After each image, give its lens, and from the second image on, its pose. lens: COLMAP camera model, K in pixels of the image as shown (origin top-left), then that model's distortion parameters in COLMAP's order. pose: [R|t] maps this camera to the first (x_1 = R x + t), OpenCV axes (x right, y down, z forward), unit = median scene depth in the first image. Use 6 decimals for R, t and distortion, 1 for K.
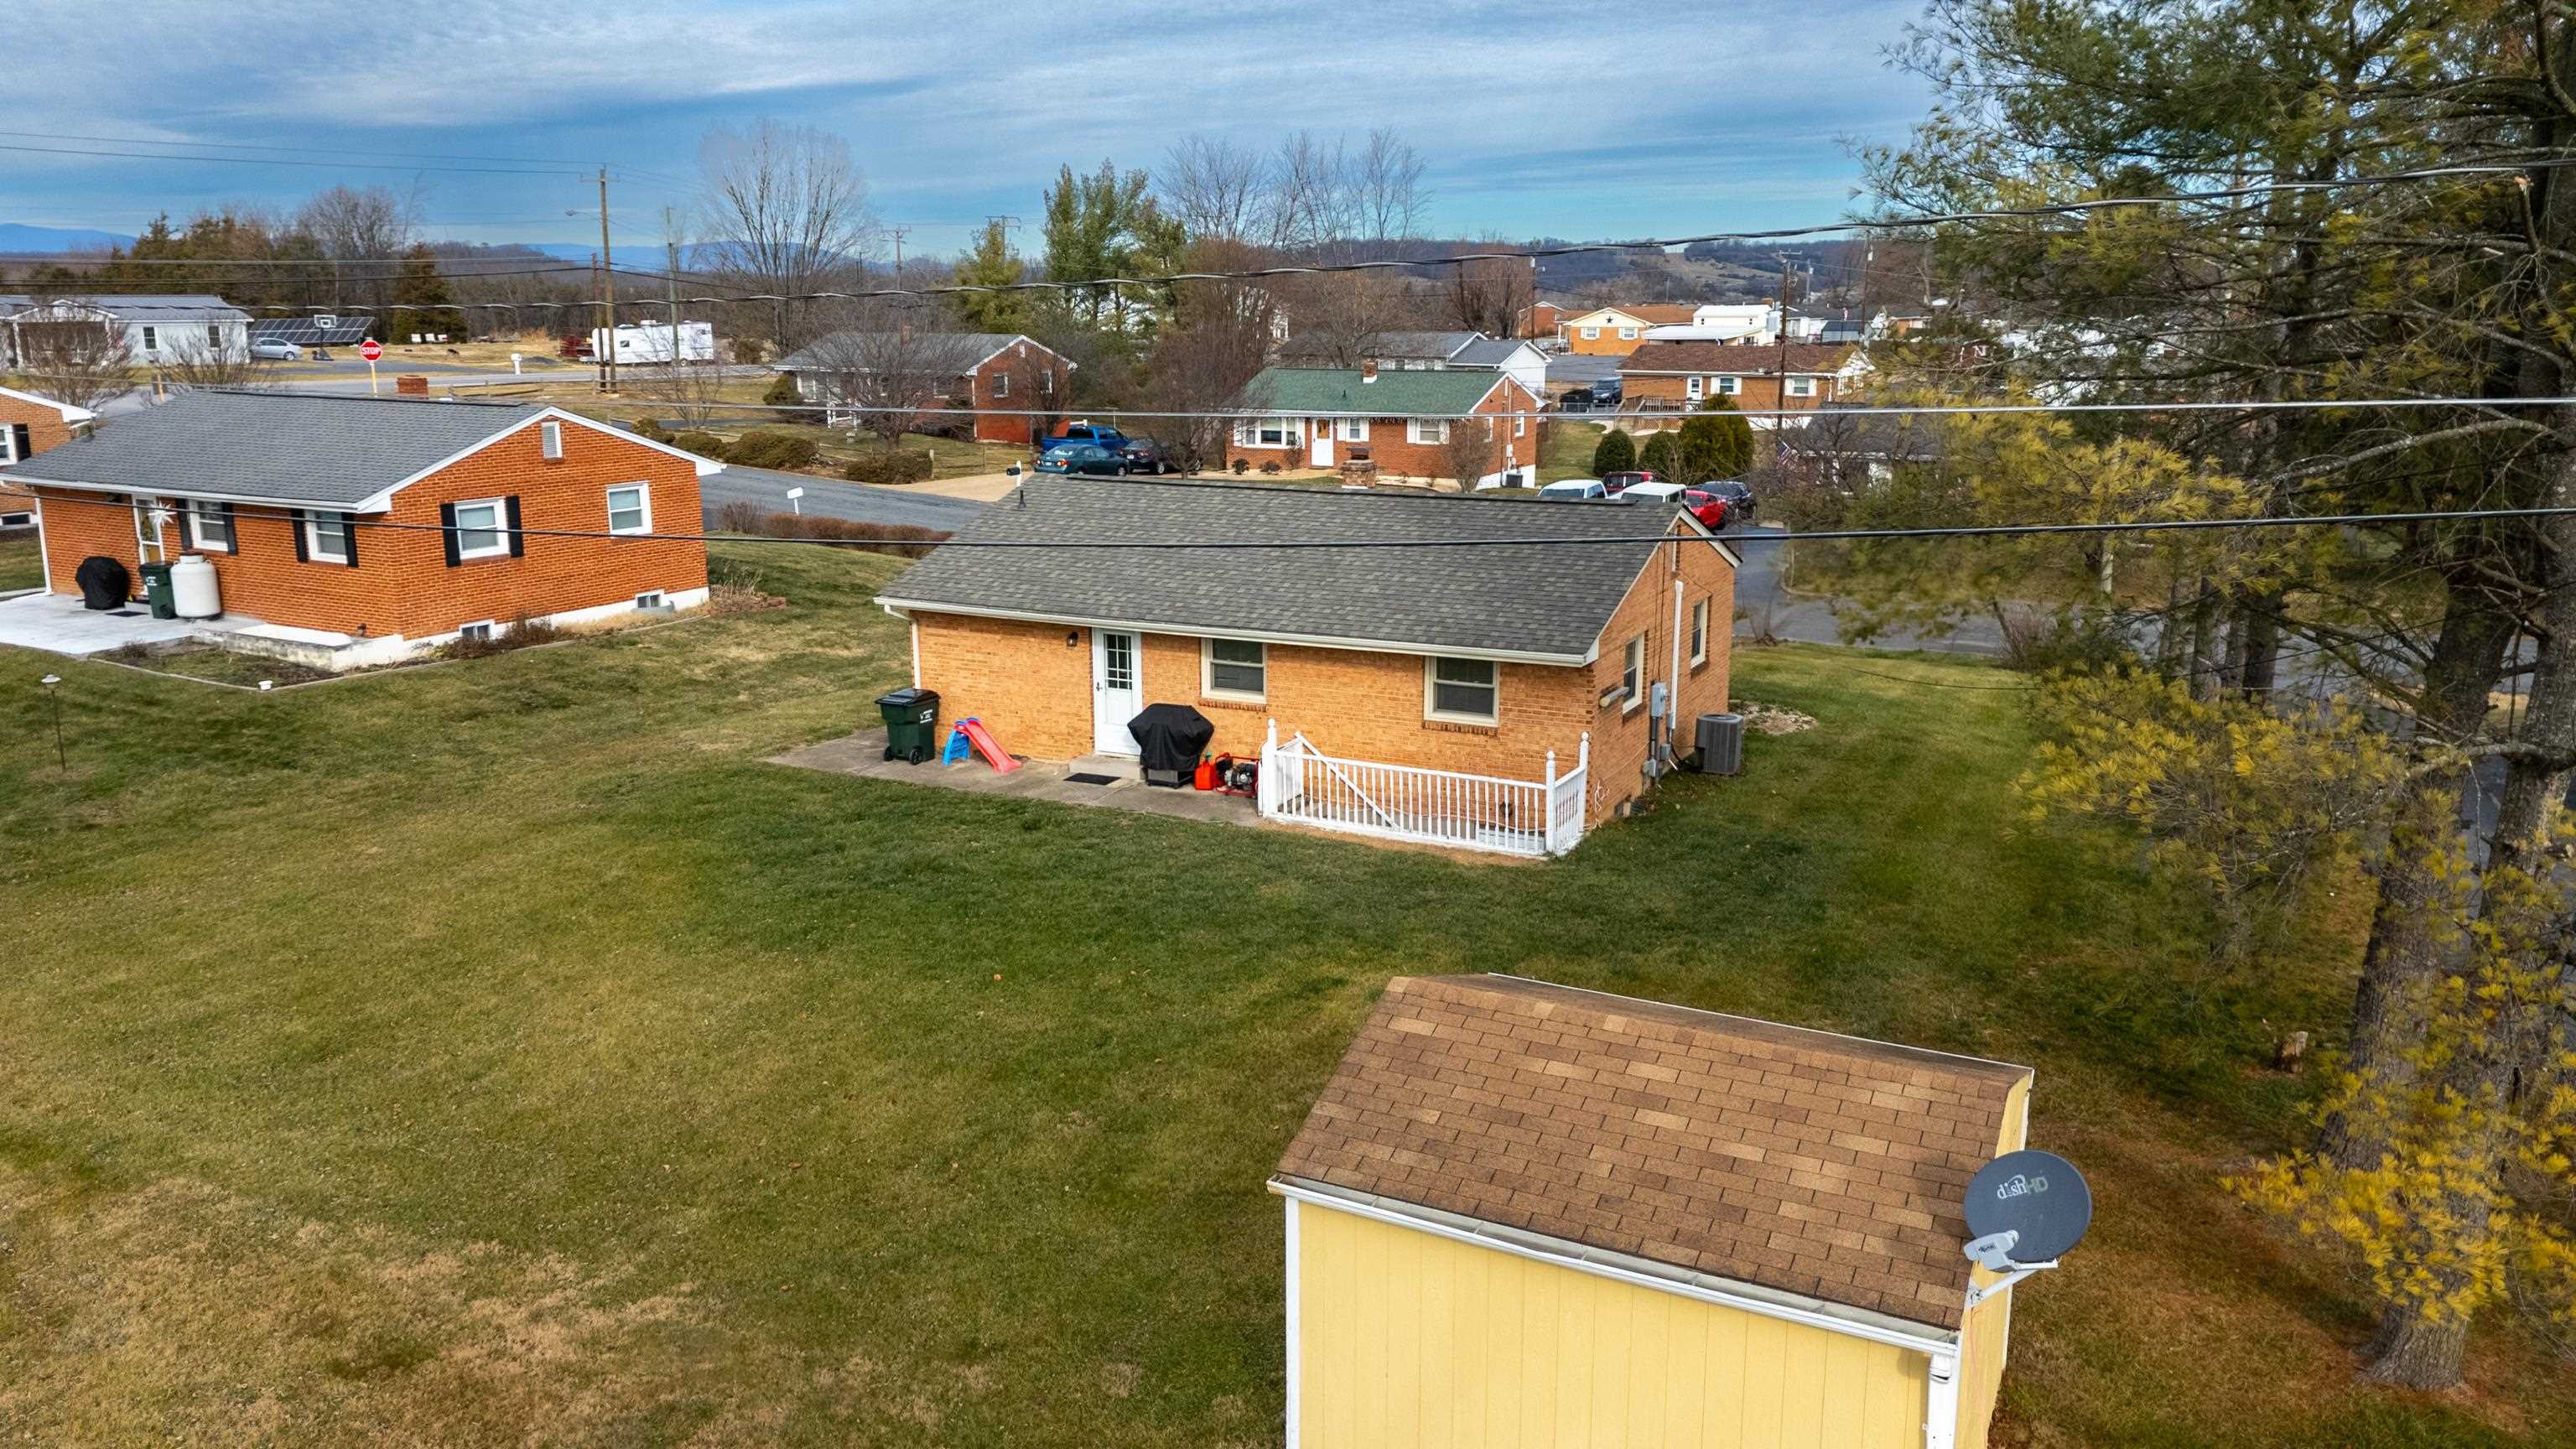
lens RADIAL K [[1889.2, 0, 1292.4], [0, 1889.2, 739.5], [0, 0, 1]] dist [0.085513, -0.088228]
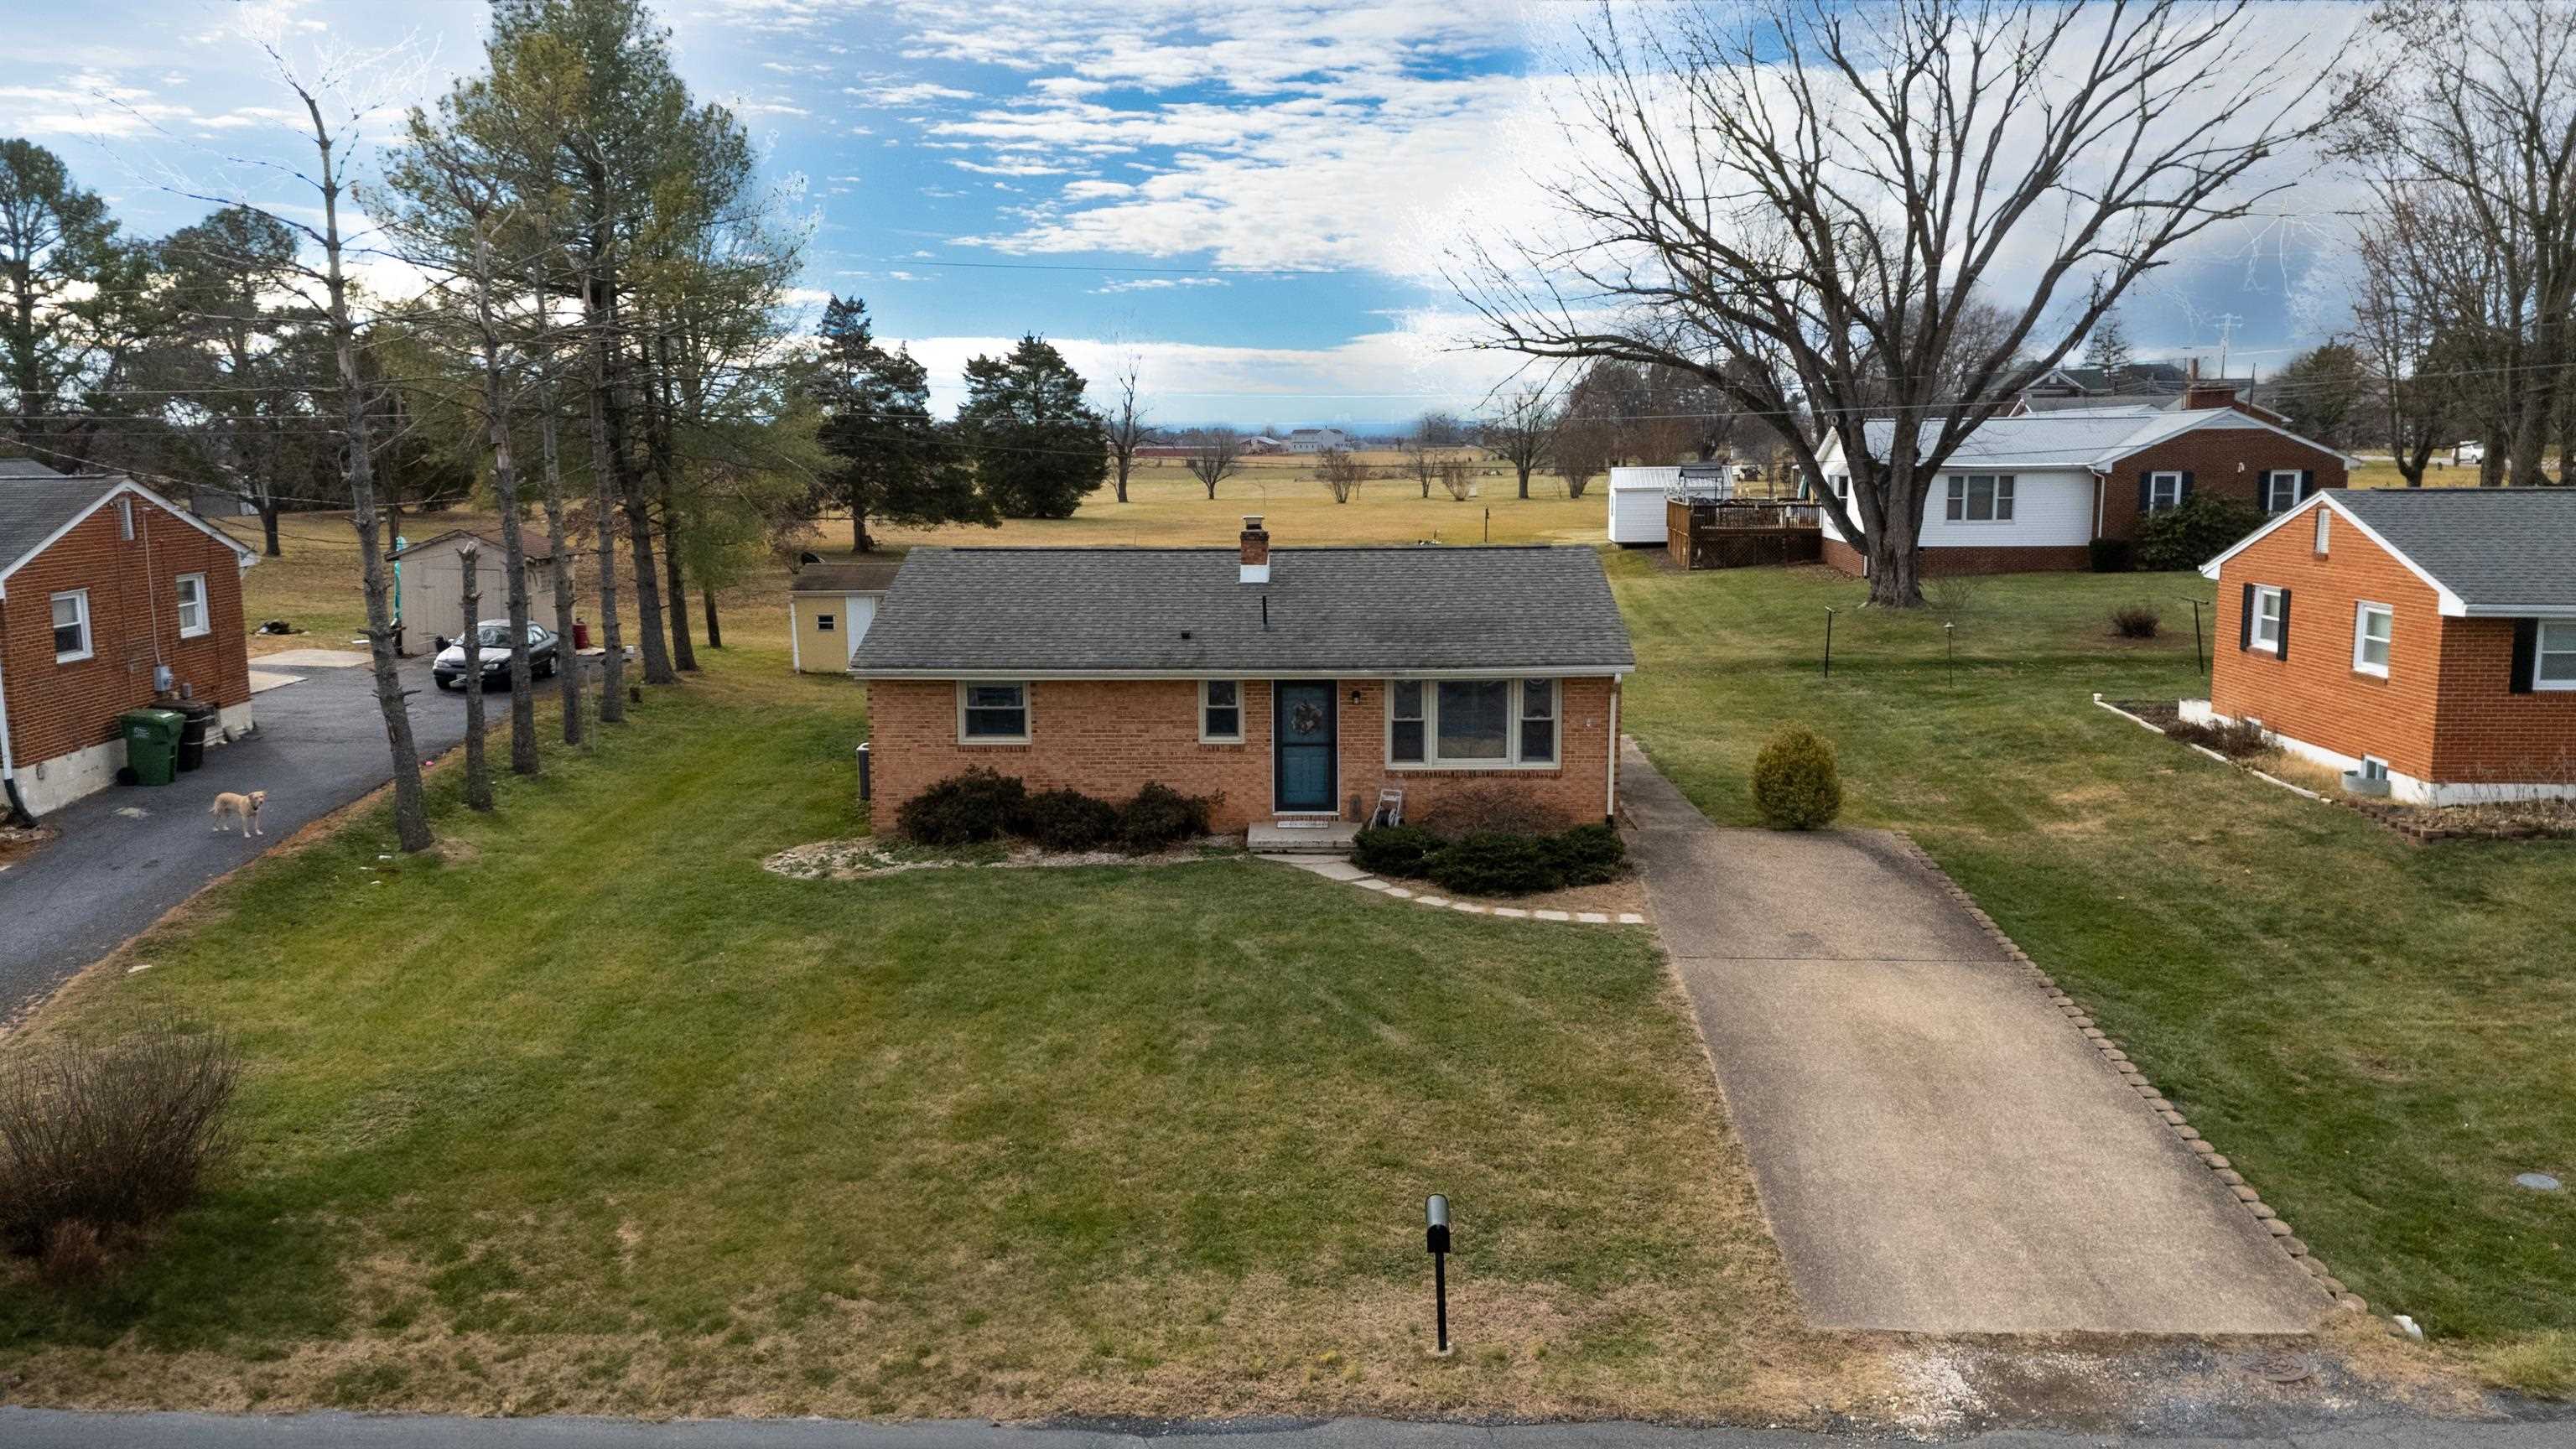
lens RADIAL K [[1889.2, 0, 1290.0], [0, 1889.2, 730.0], [0, 0, 1]] dist [0.085513, -0.088228]
pose [[-0.907427, 0.066055, -0.414985, 0.485512], [-0.096486, 0.928429, 0.358762, -0.450165], [0.408982, 0.365591, -0.836108, 2.098192]]
